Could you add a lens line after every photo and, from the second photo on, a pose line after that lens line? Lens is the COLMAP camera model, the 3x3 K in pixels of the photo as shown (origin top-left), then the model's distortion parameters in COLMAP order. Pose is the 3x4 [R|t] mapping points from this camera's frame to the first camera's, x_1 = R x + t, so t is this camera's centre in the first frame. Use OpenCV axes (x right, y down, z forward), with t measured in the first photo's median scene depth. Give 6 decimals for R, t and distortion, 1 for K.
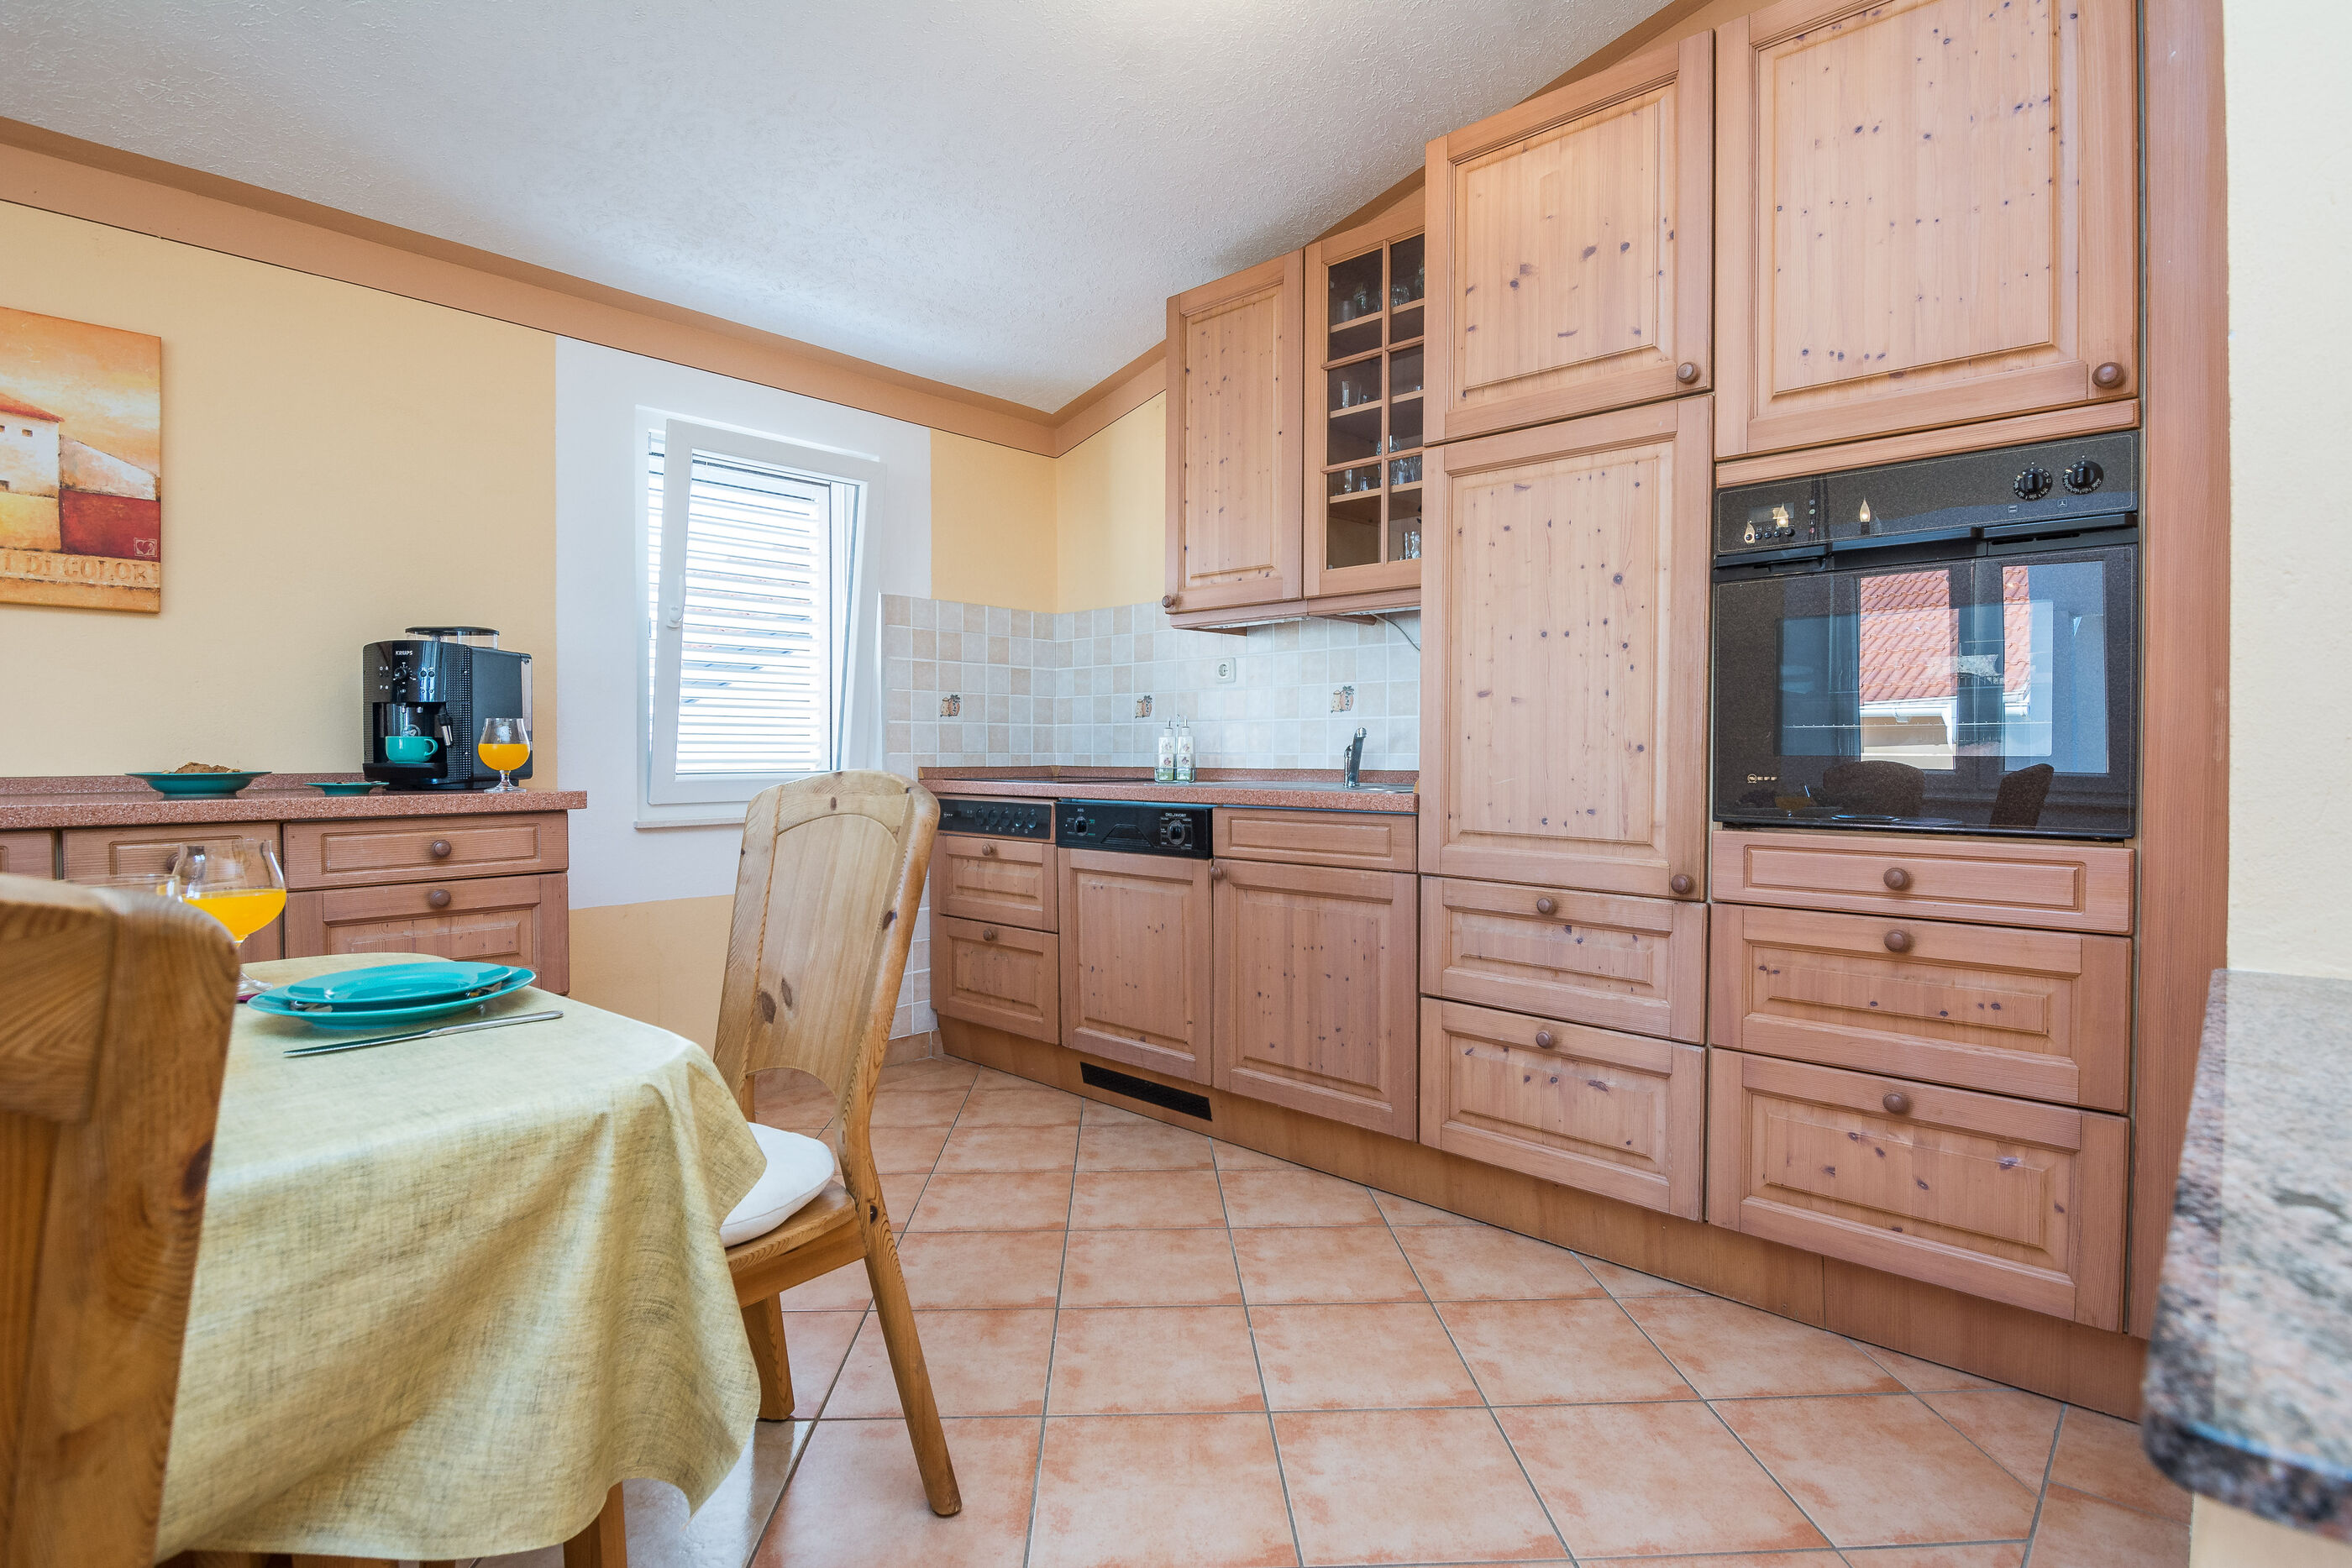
lens RADIAL K [[1146.6, 0, 1166.7], [0, 1146.6, 770.7], [0, 0, 1]] dist [-0.002774, -0.015524]
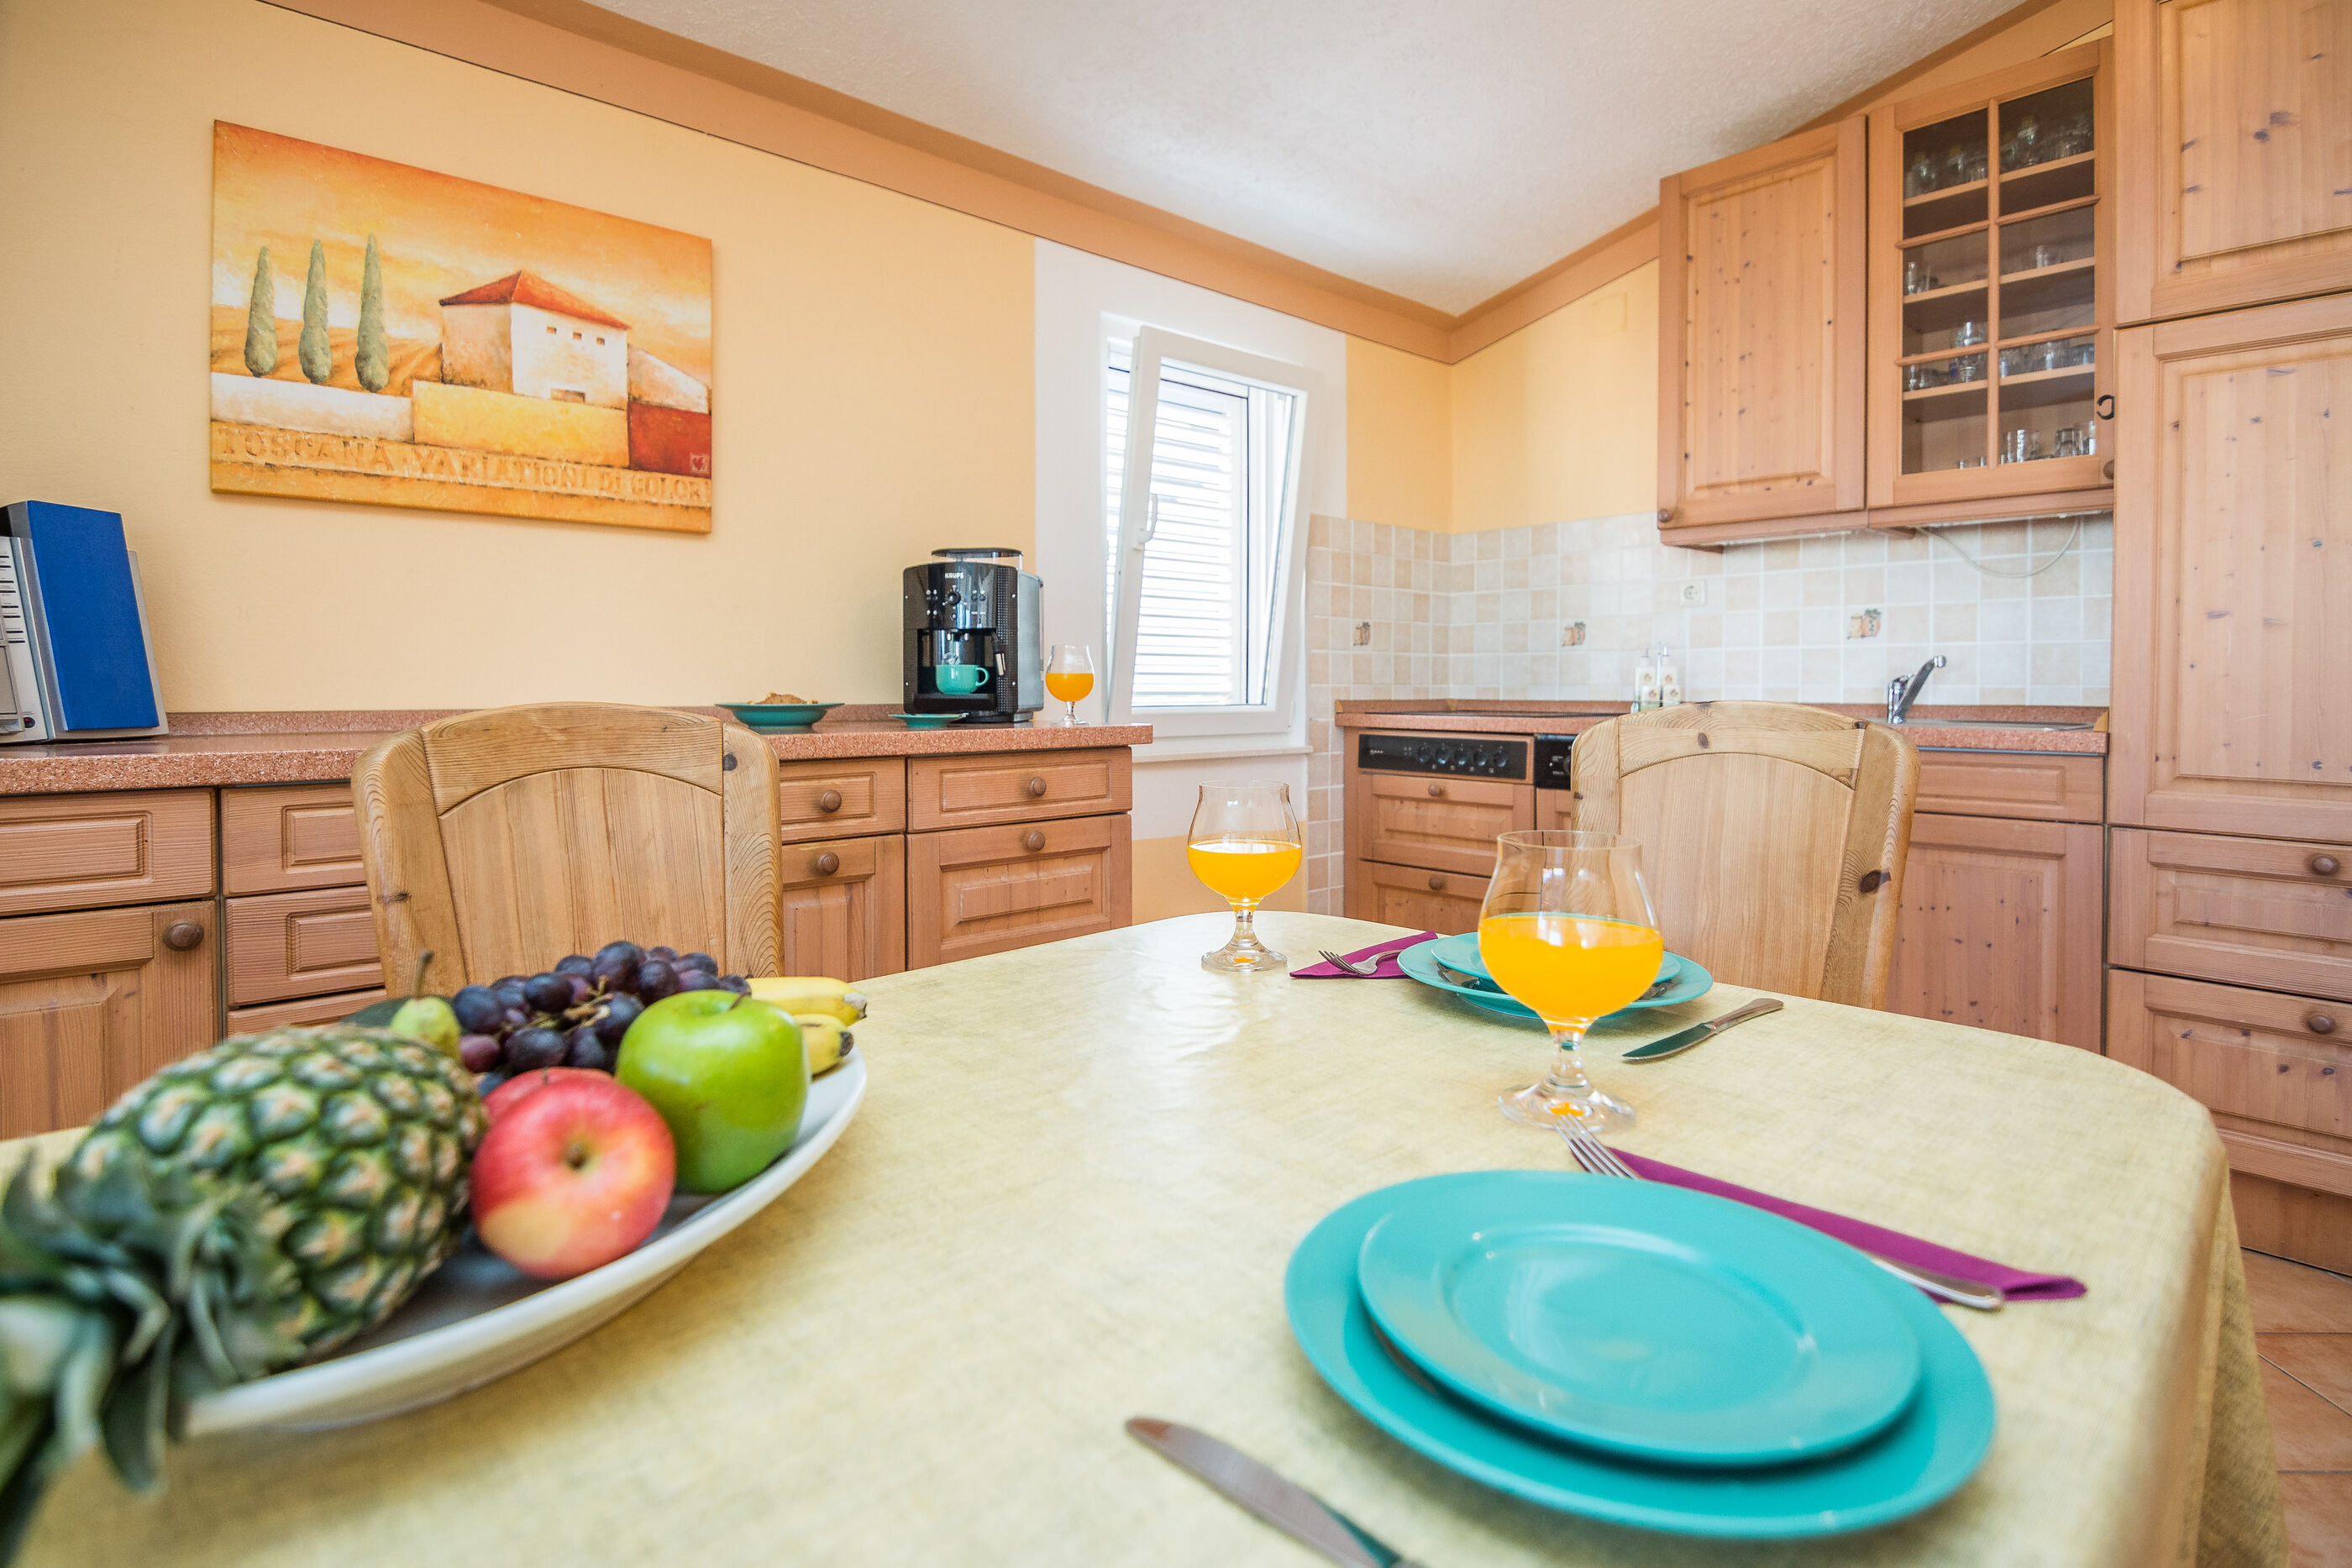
lens RADIAL K [[1166.2, 0, 1163.8], [0, 1166.2, 703.4], [0, 0, 1]] dist [-0.005183, -0.018789]
pose [[0.994727, 0.002259, -0.102533, -0.403653], [-0.002384, 0.999997, -0.001103, 0.001566], [0.102530, 0.001342, 0.994729, 0.074646]]
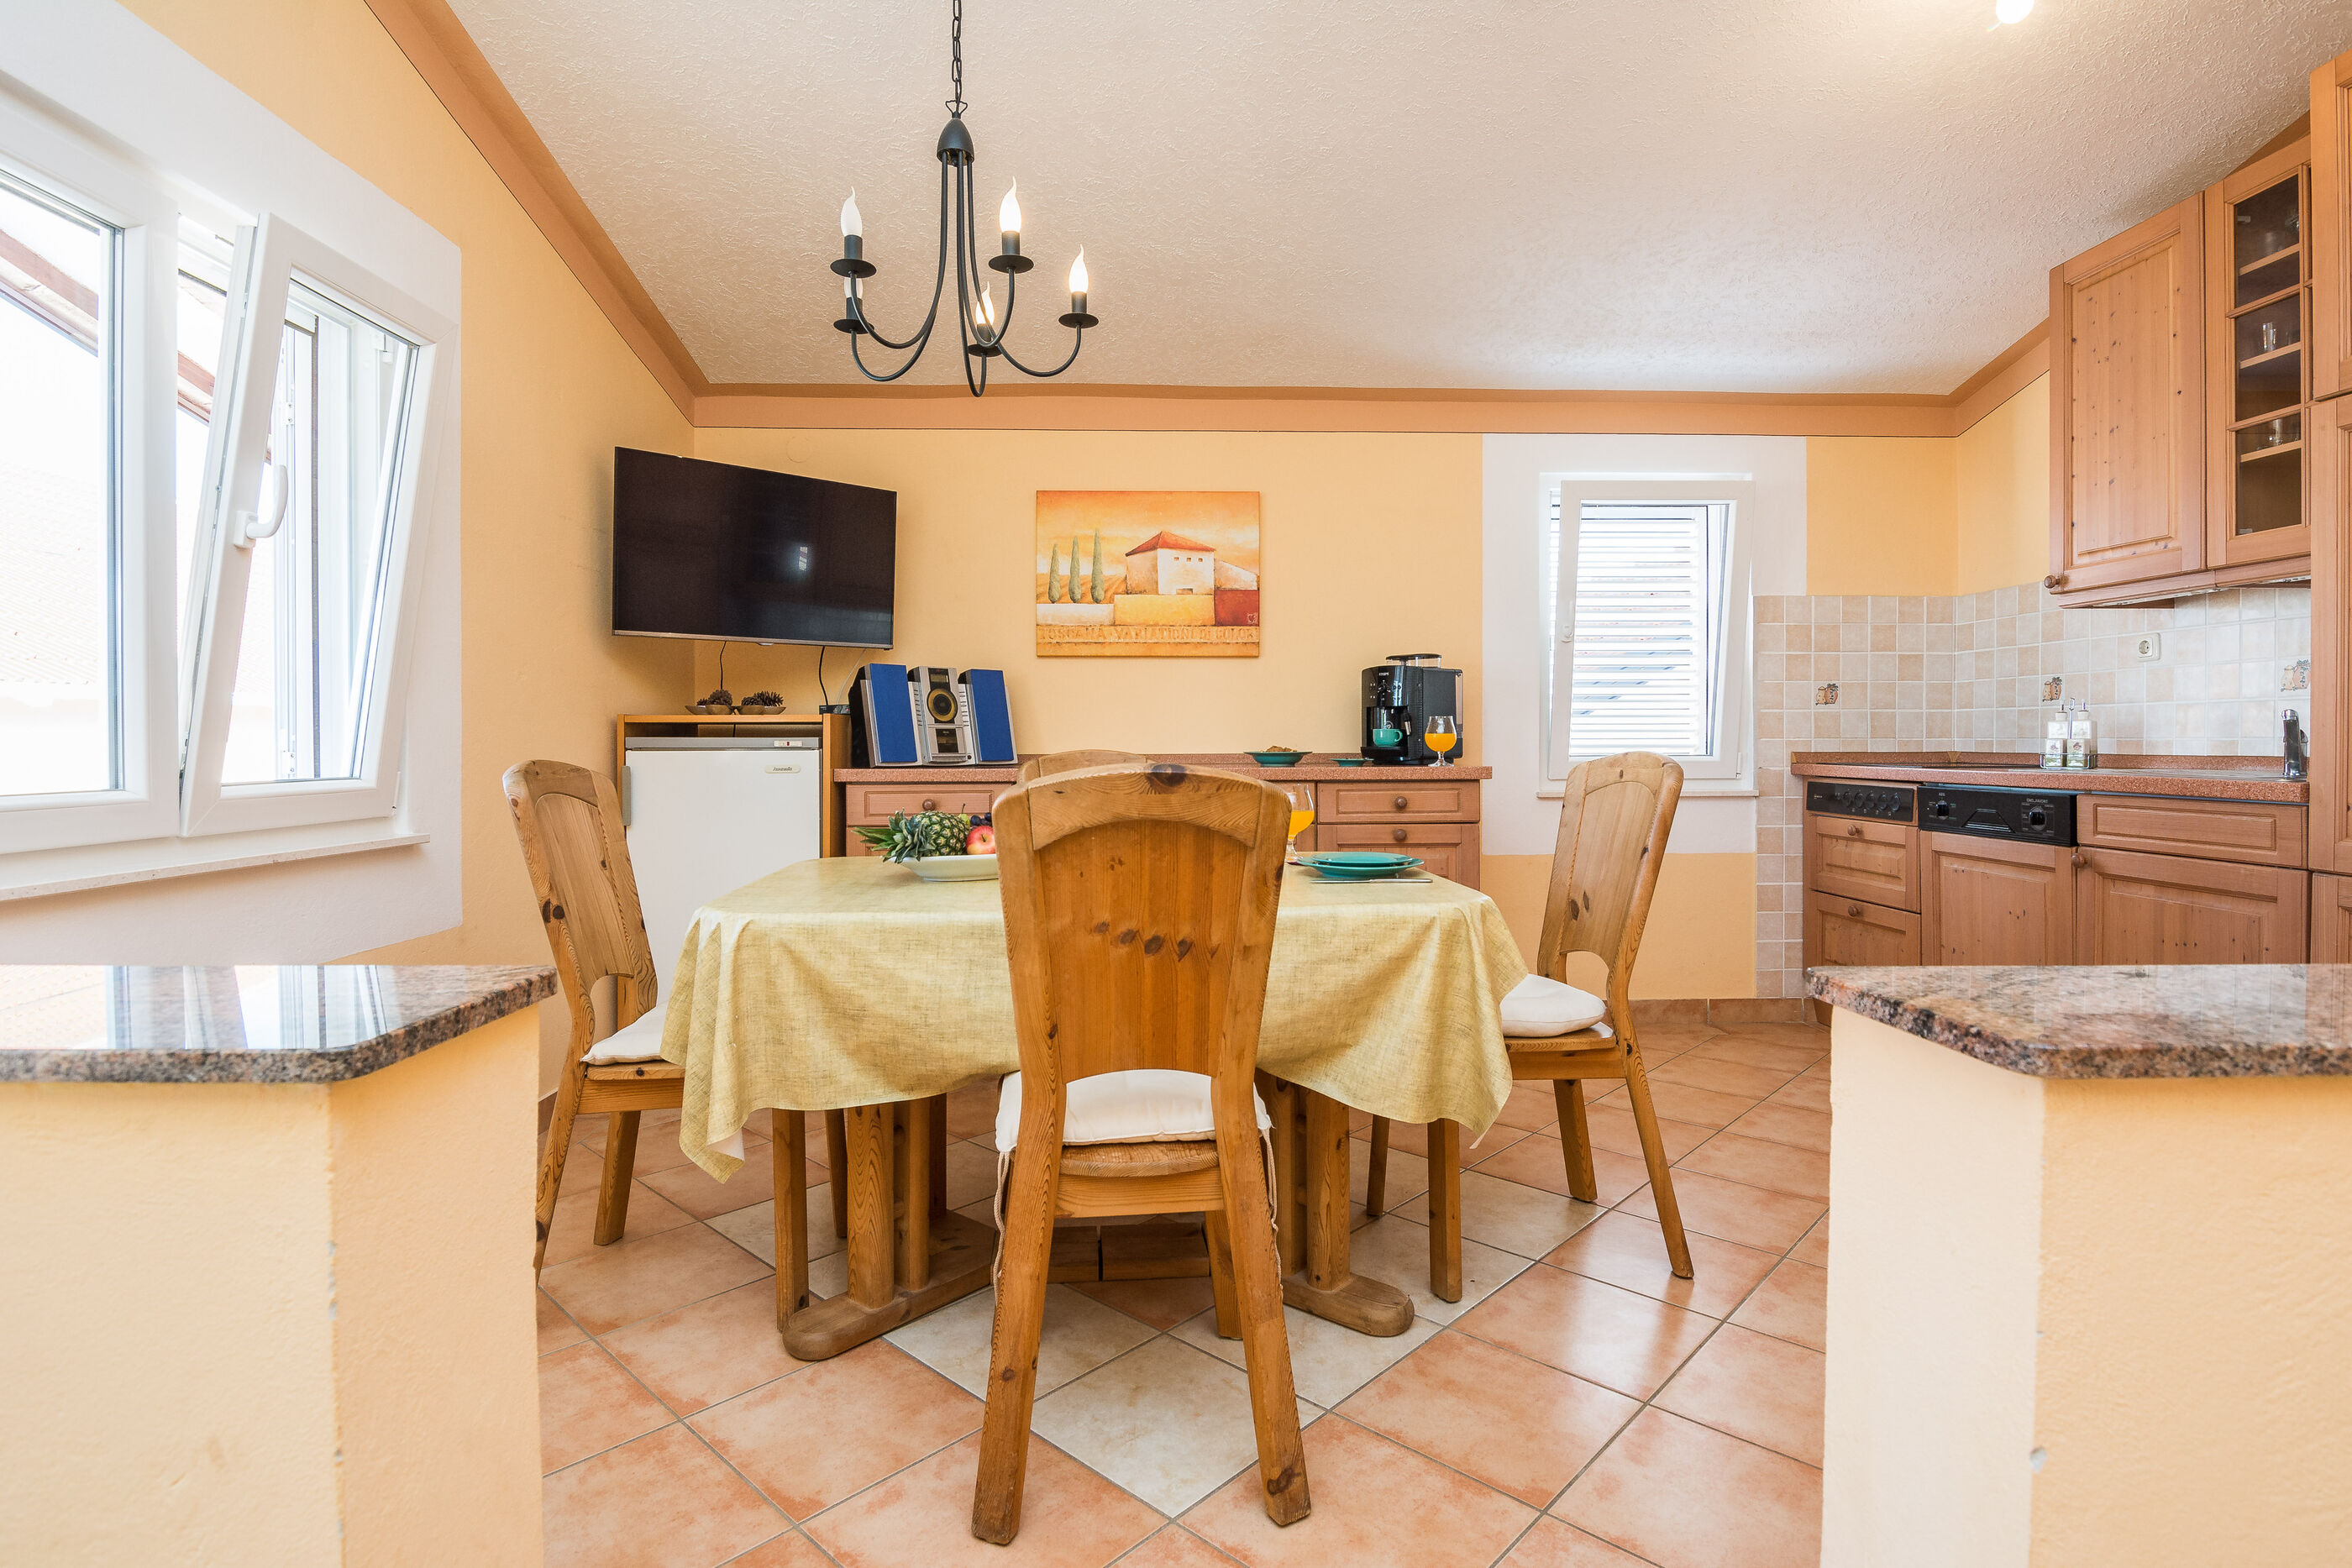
lens RADIAL K [[1160.2, 0, 1176.8], [0, 1160.2, 750.9], [0, 0, 1]] dist [-0.002197, -0.013840]
pose [[0.703779, 0.004237, -0.710406, 0.237996], [-0.008438, 0.999962, -0.002395, 0.005206], [0.710369, 0.007680, 0.703788, -0.285205]]
